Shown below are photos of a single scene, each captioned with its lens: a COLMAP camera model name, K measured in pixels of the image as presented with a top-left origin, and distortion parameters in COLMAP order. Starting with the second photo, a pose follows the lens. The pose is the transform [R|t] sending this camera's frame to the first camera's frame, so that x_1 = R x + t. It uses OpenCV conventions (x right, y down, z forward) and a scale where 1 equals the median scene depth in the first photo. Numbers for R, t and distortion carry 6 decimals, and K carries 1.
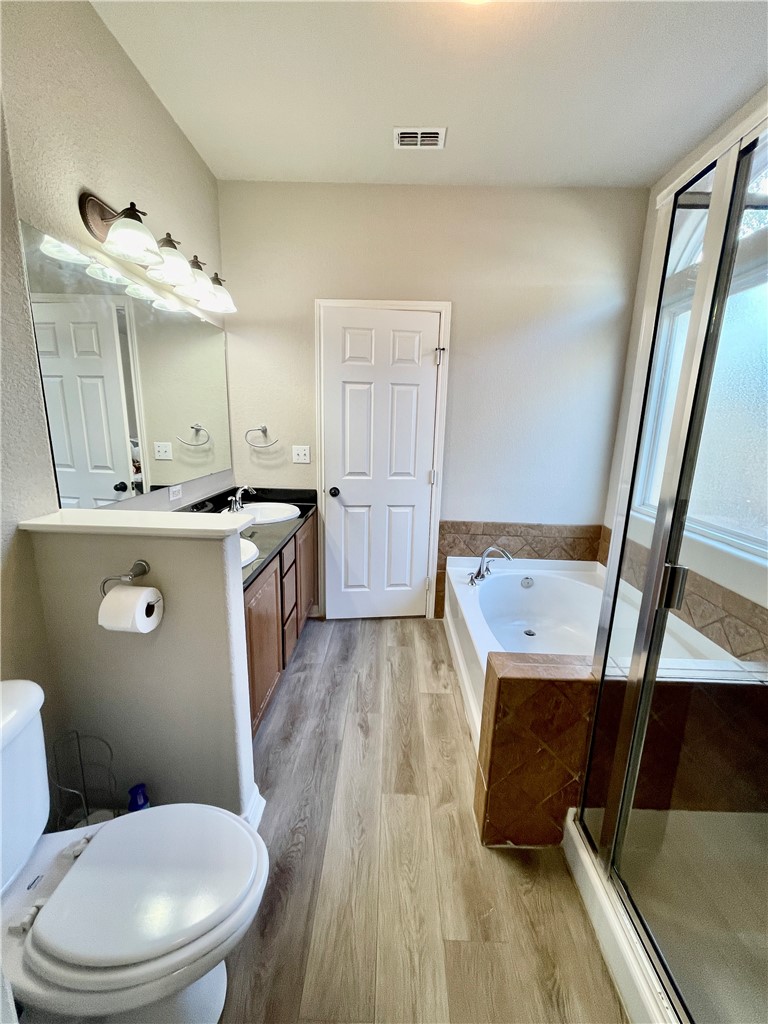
lens RADIAL K [[413.9, 0, 382.8], [0, 413.9, 512.4], [0, 0, 1]] dist [-0.000964, 0.000062]
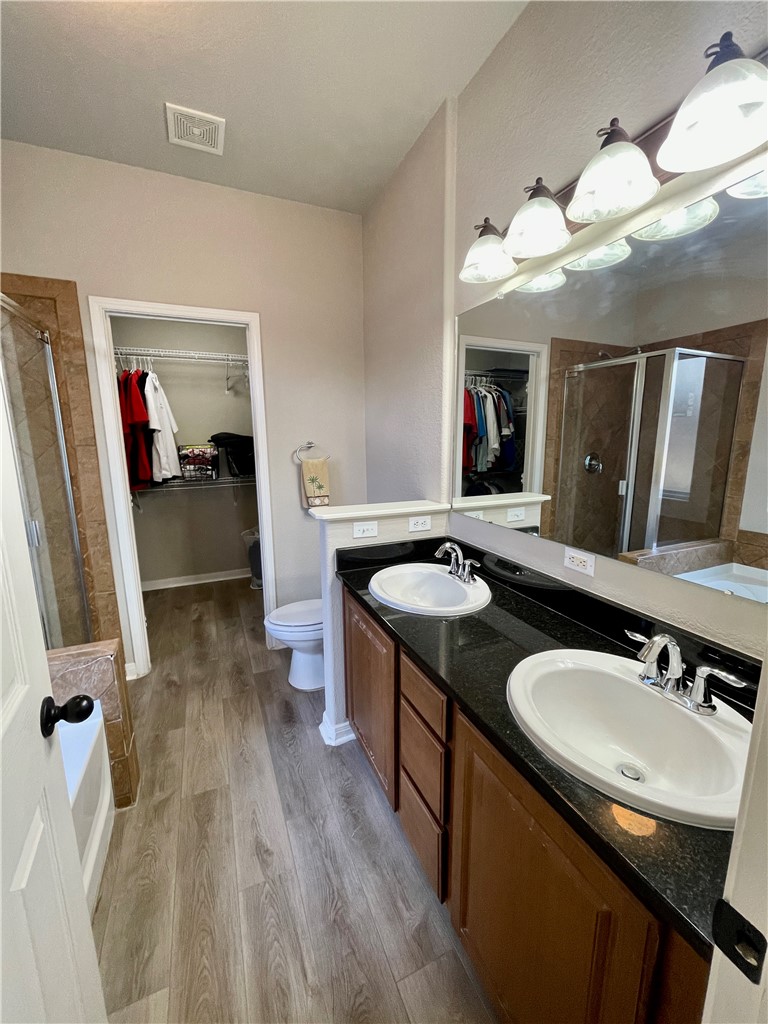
lens RADIAL K [[413.9, 0, 386.0], [0, 413.9, 509.4], [0, 0, 1]] dist [-0.000964, 0.000062]
pose [[-0.905209, 0.047314, -0.422324, 0.042117], [-0.115028, 0.929406, 0.350676, -0.358126], [0.409102, 0.366015, -0.835864, 1.582034]]
